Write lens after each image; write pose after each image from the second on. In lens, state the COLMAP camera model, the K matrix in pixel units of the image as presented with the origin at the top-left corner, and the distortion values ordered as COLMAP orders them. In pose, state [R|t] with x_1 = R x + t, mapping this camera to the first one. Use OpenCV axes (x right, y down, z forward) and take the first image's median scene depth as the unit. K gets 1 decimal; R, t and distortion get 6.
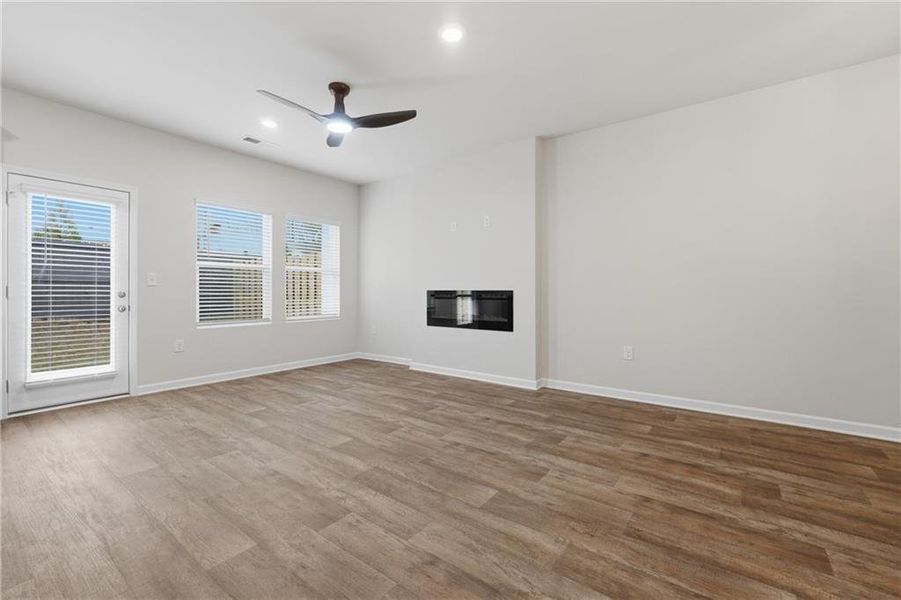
lens RADIAL K [[386.2, 0, 451.7], [0, 386.2, 288.3], [0, 0, 1]] dist [-0.002553, 0.000022]
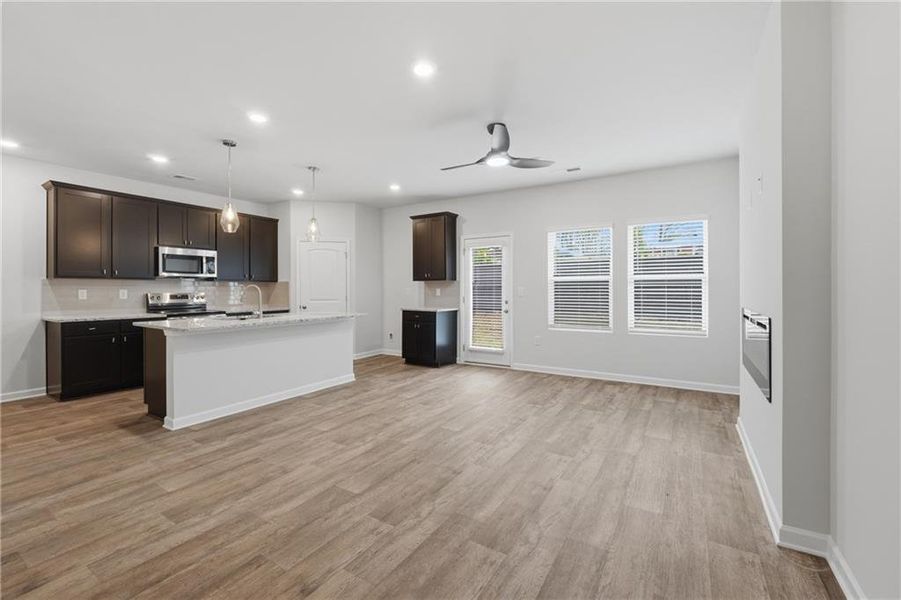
lens RADIAL K [[386.2, 0, 451.7], [0, 386.2, 288.3], [0, 0, 1]] dist [-0.002553, 0.000022]
pose [[0.077069, -0.003097, -0.997021, 1.254149], [0.009931, 0.999948, -0.002339, -0.073034], [0.996976, -0.009721, 0.077096, 1.174573]]
